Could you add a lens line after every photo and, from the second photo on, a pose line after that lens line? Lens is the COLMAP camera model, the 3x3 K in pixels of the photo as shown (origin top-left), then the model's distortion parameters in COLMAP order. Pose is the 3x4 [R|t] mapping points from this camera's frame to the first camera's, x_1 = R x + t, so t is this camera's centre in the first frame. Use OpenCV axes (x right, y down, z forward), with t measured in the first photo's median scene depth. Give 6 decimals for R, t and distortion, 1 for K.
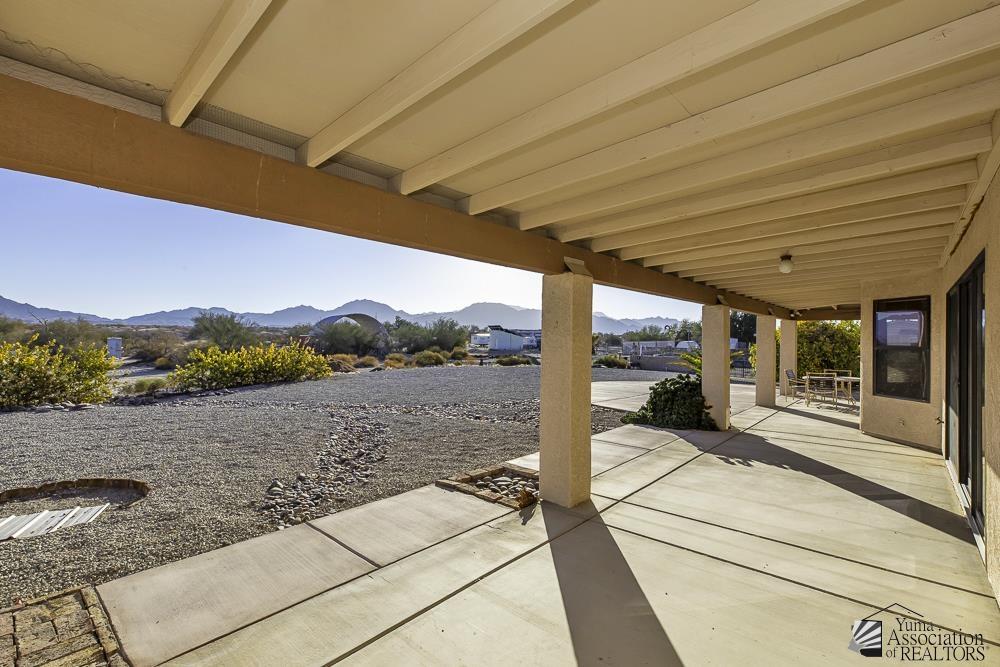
lens RADIAL K [[455.0, 0, 496.2], [0, 455.0, 333.3], [0, 0, 1]] dist [0.010974, -0.000905]
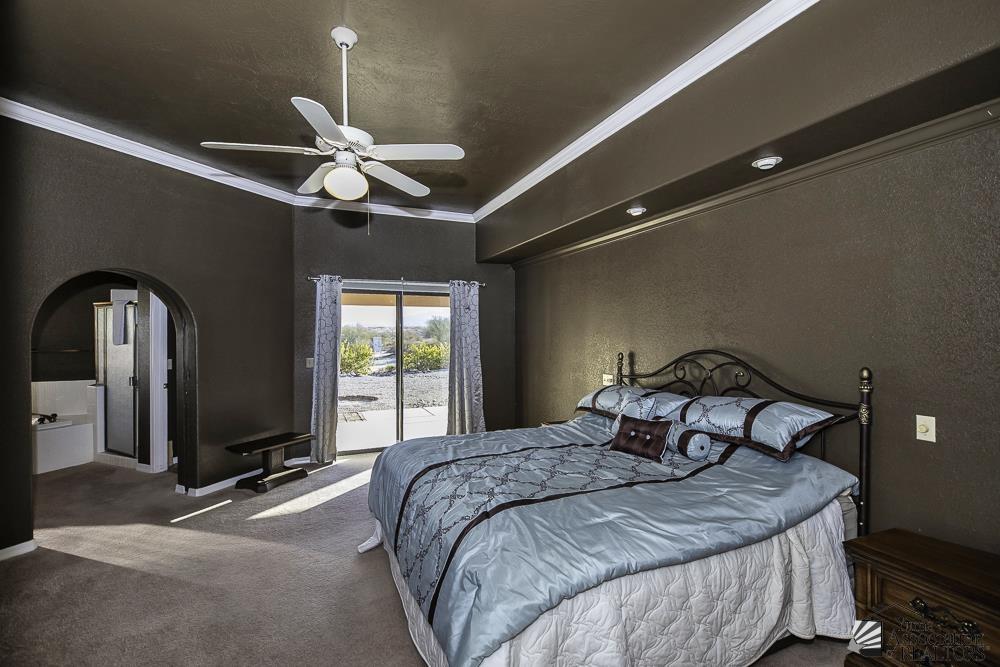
lens RADIAL K [[455.0, 0, 497.1], [0, 455.0, 336.2], [0, 0, 1]] dist [0.010974, -0.000905]
pose [[0.903357, -0.014955, -0.428629, 0.361642], [0.021727, 0.999704, 0.010909, -0.007035], [0.428339, -0.019167, 0.903415, -0.386662]]
